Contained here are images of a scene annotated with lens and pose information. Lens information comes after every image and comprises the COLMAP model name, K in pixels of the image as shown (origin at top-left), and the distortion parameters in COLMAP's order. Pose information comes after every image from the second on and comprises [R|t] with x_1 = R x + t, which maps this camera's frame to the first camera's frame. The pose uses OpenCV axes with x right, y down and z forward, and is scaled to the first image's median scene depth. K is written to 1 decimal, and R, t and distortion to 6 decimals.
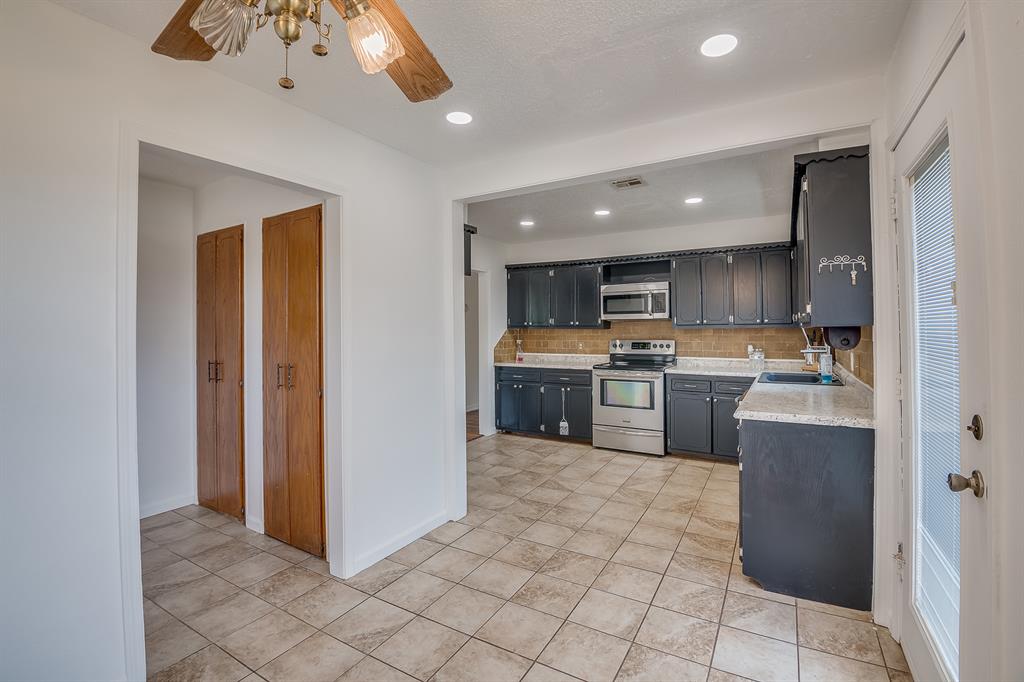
lens RADIAL K [[460.5, 0, 510.4], [0, 460.5, 325.2], [0, 0, 1]] dist [-0.003329, -0.019169]
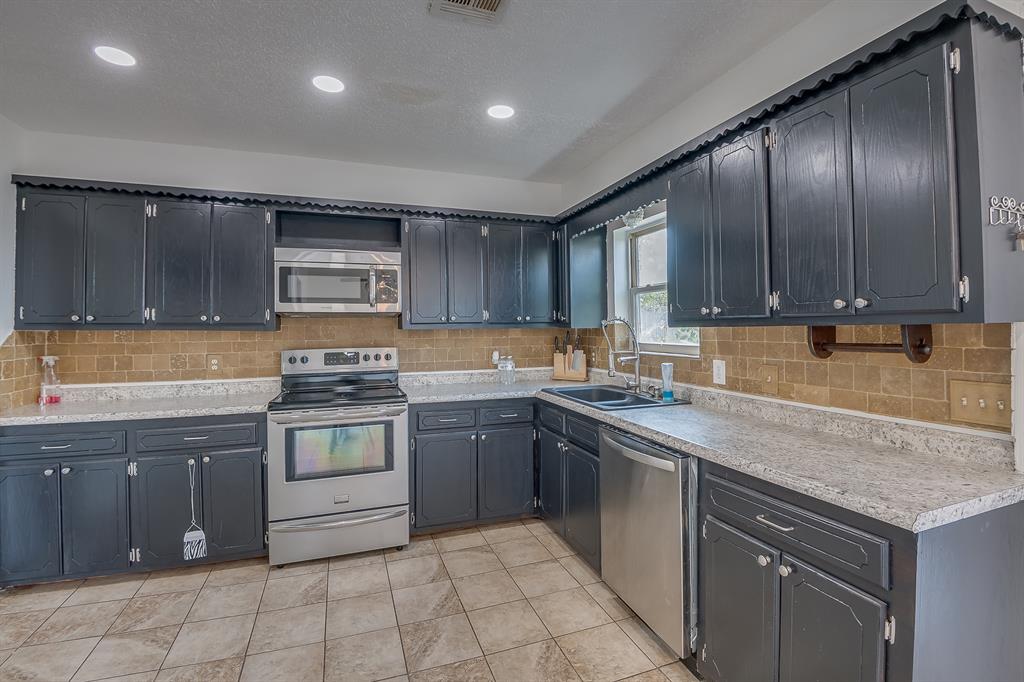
lens RADIAL K [[460.5, 0, 510.4], [0, 460.5, 325.2], [0, 0, 1]] dist [-0.003329, -0.019169]
pose [[0.640106, 0.005542, 0.768266, -0.033305], [-0.003025, 0.999984, -0.004694, 0.004236], [-0.768280, 0.000681, 0.640113, 0.461282]]
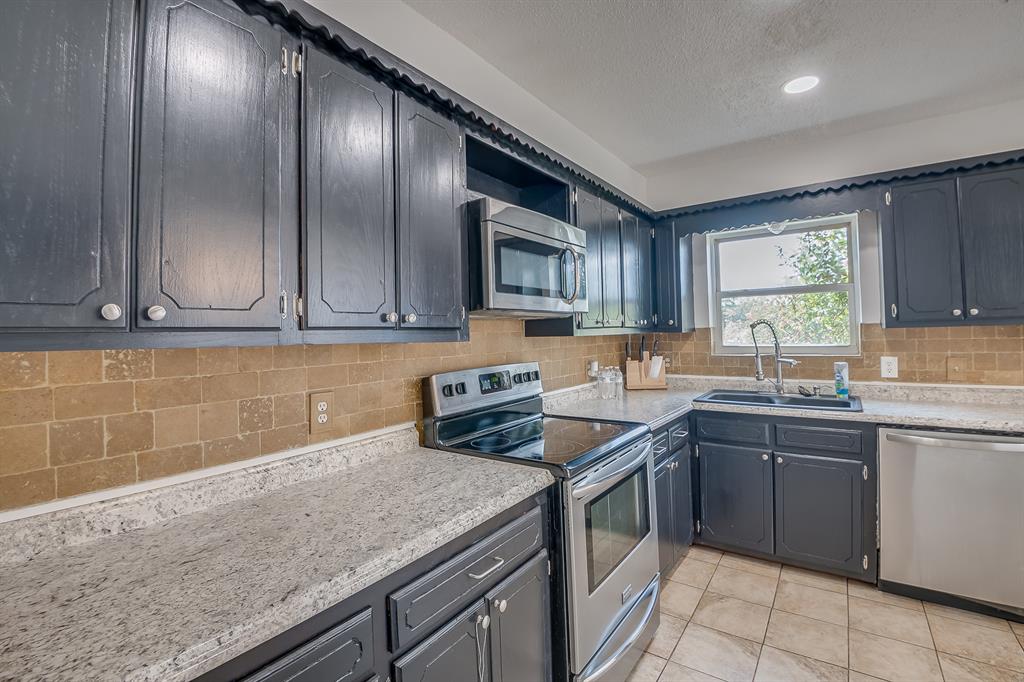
lens RADIAL K [[460.5, 0, 510.4], [0, 460.5, 325.2], [0, 0, 1]] dist [-0.003329, -0.019169]
pose [[0.095457, 0.019268, 0.995247, -0.103923], [0.014348, 0.999682, -0.020730, 0.005147], [-0.995330, 0.016259, 0.095150, 0.965188]]
